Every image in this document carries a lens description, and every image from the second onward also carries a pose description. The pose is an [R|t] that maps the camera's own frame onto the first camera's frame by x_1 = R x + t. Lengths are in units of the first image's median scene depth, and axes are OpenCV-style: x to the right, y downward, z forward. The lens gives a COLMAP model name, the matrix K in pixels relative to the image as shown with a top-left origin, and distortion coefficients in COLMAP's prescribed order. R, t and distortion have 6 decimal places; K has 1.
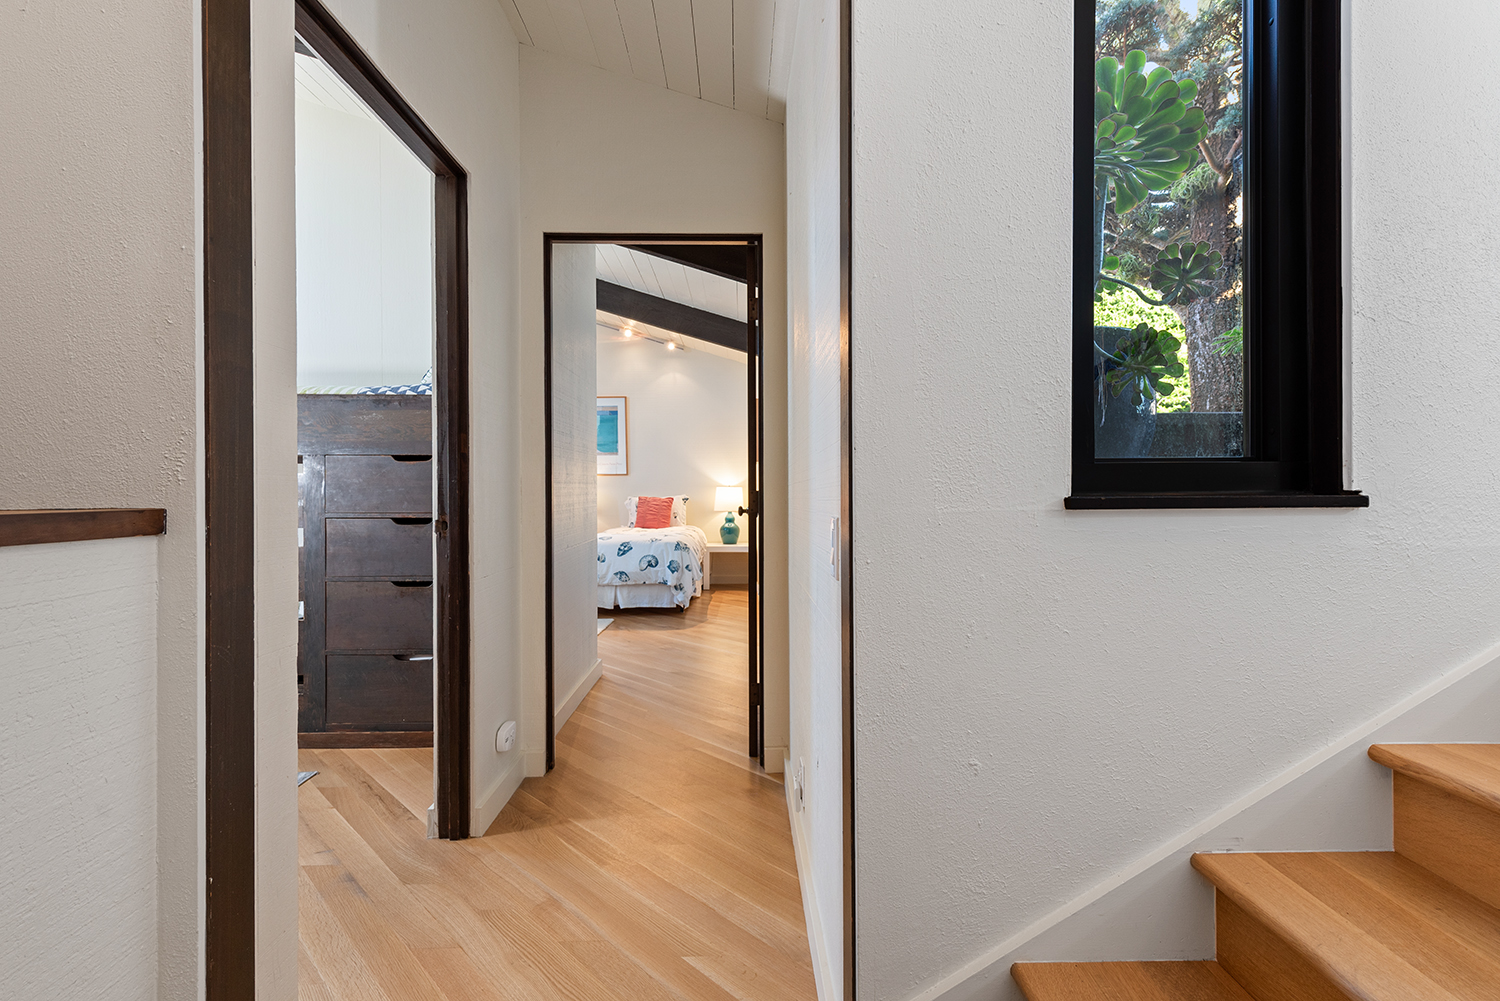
lens RADIAL K [[678.8, 0, 752.1], [0, 678.8, 493.6], [0, 0, 1]] dist [0.001056, 0.000059]
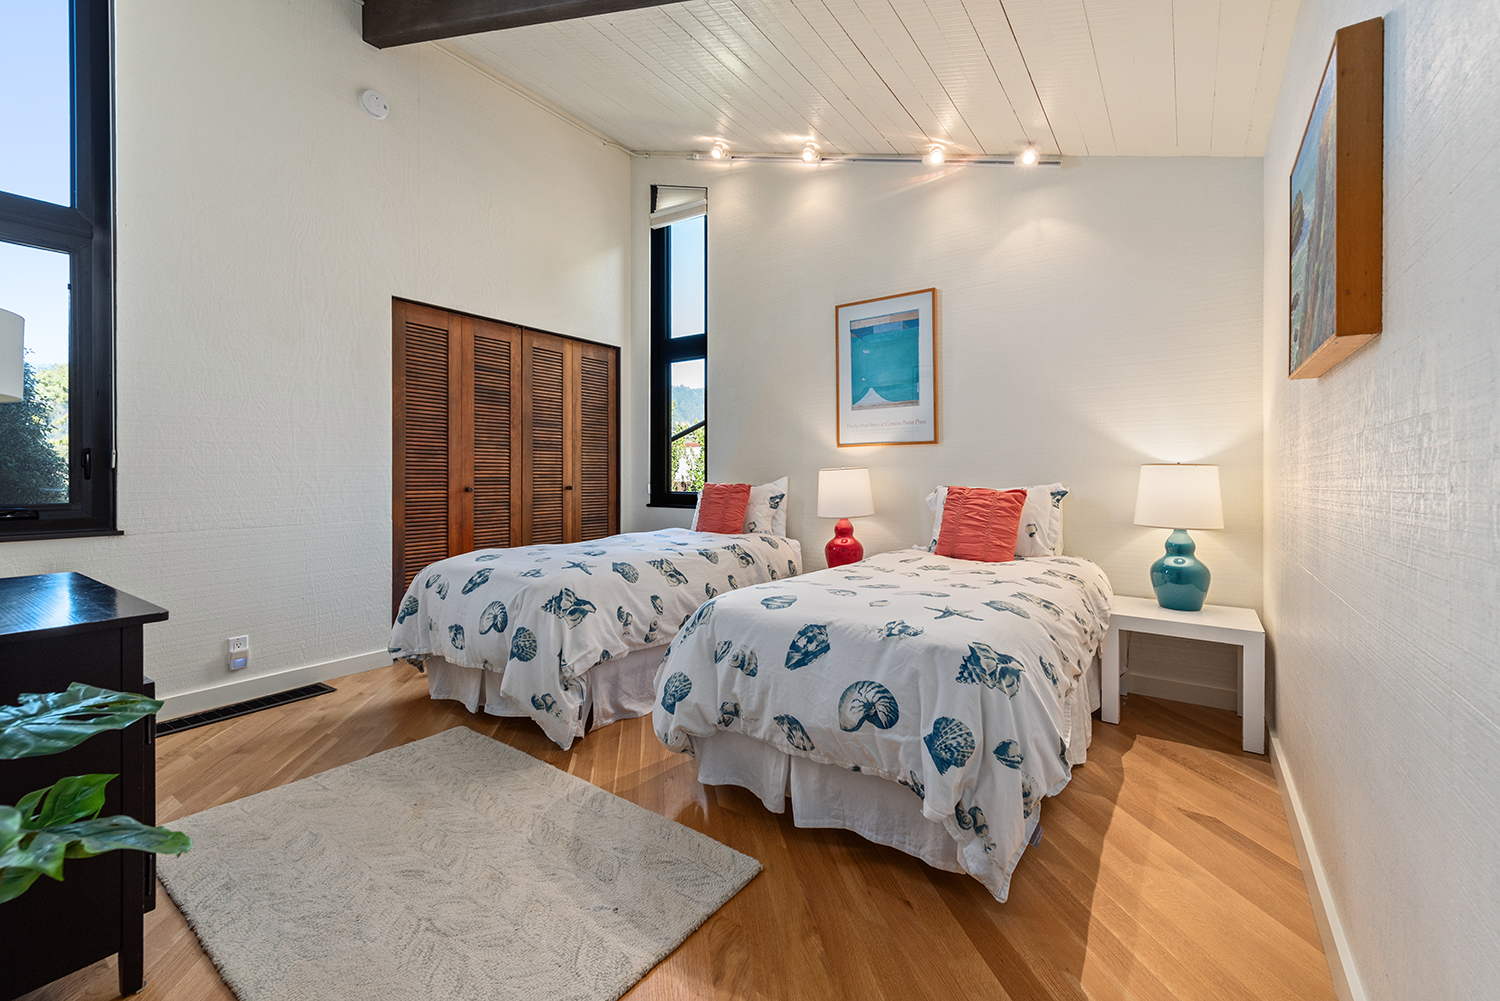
lens RADIAL K [[614.4, 0, 765.7], [0, 614.4, 474.2], [0, 0, 1]] dist [0.002189, 0.000078]
pose [[0.817076, 0.003961, -0.576516, -0.024549], [-0.007212, 0.999968, -0.003351, -0.001732], [0.576485, 0.006896, 0.817079, 0.585816]]
